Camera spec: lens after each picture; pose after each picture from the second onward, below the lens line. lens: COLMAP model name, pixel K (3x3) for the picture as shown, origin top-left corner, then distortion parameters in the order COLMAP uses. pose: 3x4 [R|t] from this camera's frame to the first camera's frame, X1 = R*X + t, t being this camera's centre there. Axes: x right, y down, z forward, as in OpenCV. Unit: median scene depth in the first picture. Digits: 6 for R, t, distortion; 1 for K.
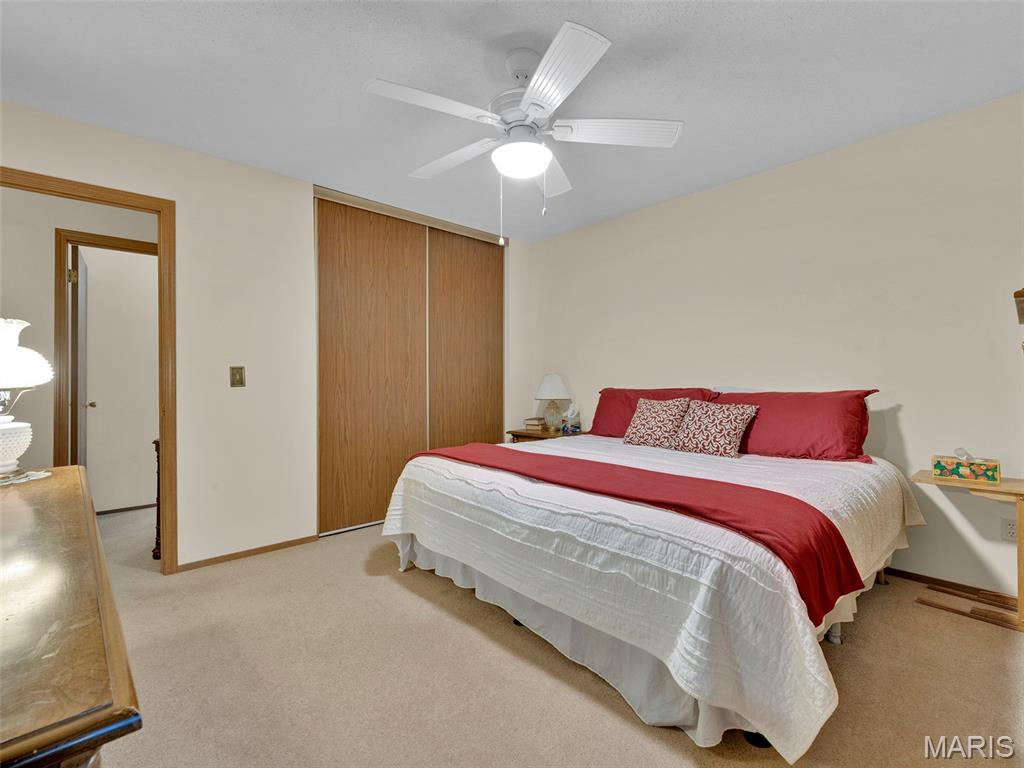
lens RADIAL K [[467.3, 0, 511.9], [0, 467.3, 377.5], [0, 0, 1]] dist [-0.002633, -0.000593]
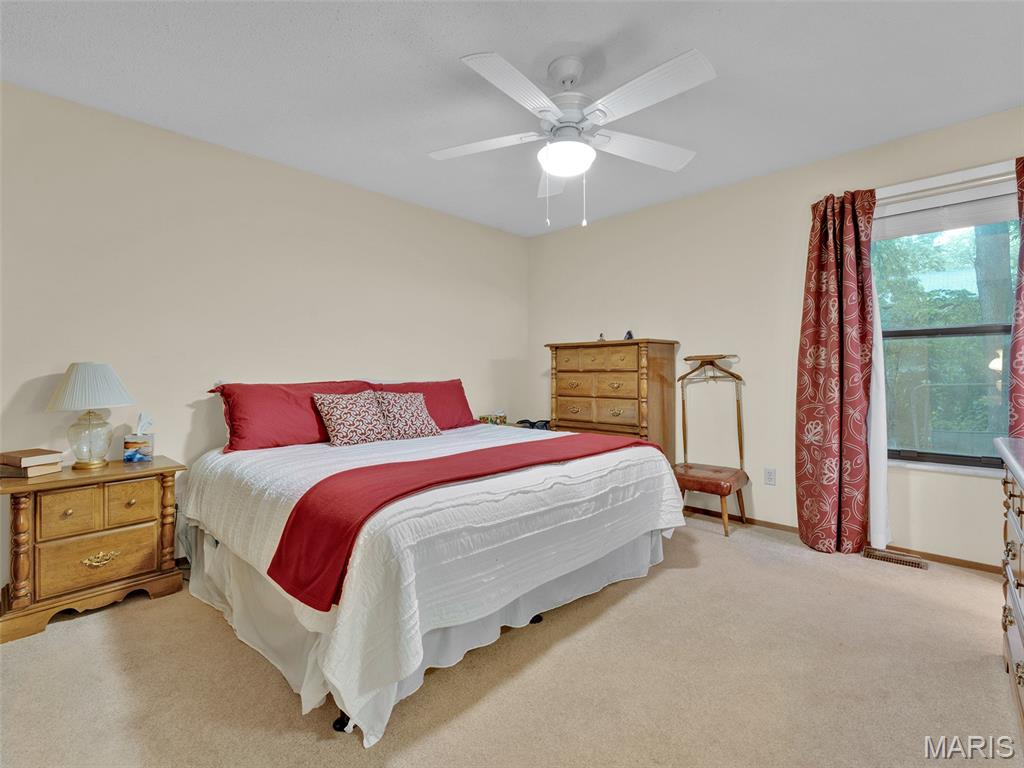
lens RADIAL K [[467.3, 0, 511.5], [0, 467.3, 382.1], [0, 0, 1]] dist [-0.002633, -0.000593]
pose [[-0.049646, -0.013769, 0.998672, -1.042999], [0.004456, 0.999892, 0.014008, 0.022934], [-0.998757, 0.005146, -0.049579, 1.216432]]
